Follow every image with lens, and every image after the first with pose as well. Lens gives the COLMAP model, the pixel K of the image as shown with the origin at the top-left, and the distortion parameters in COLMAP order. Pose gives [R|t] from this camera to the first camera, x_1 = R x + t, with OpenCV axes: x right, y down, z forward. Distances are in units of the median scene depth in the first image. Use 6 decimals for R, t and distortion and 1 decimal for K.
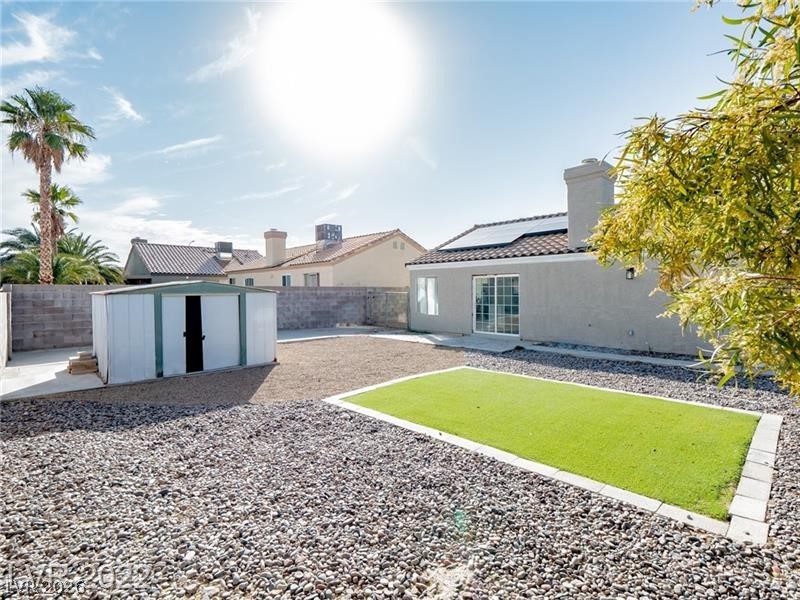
lens RADIAL K [[386.2, 0, 403.2], [0, 386.2, 297.5], [0, 0, 1]] dist [-0.005376, -0.006572]
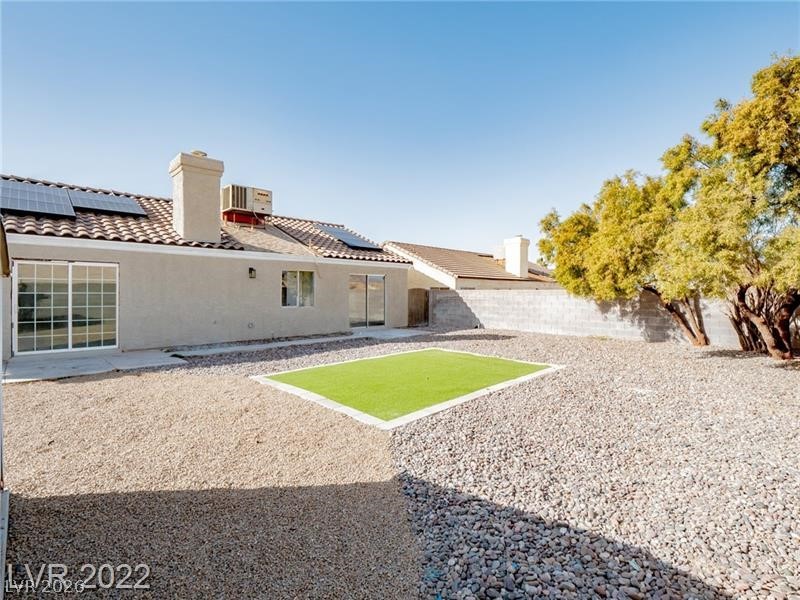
lens RADIAL K [[386.2, 0, 401.6], [0, 386.2, 300.0], [0, 0, 1]] dist [-0.005376, -0.006572]
pose [[-0.037349, -0.019897, 0.999104, -0.538353], [0.004761, 0.999787, 0.020089, -0.003835], [-0.999291, 0.005507, -0.037247, 0.552941]]
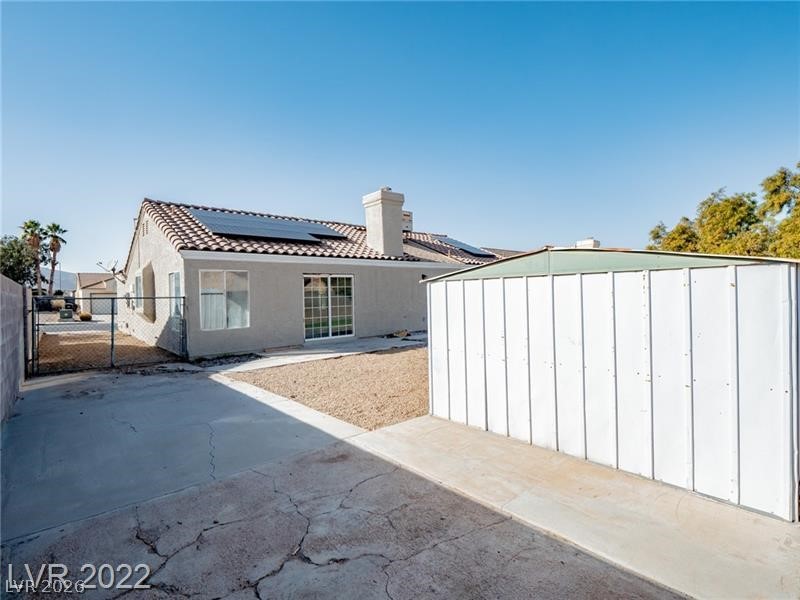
lens RADIAL K [[386.2, 0, 401.1], [0, 386.2, 297.3], [0, 0, 1]] dist [-0.005376, -0.006572]
pose [[0.025019, -0.015093, 0.999573, -0.842203], [0.025990, 0.999558, 0.014443, -0.015717], [-0.999349, 0.025618, 0.025400, 0.976140]]
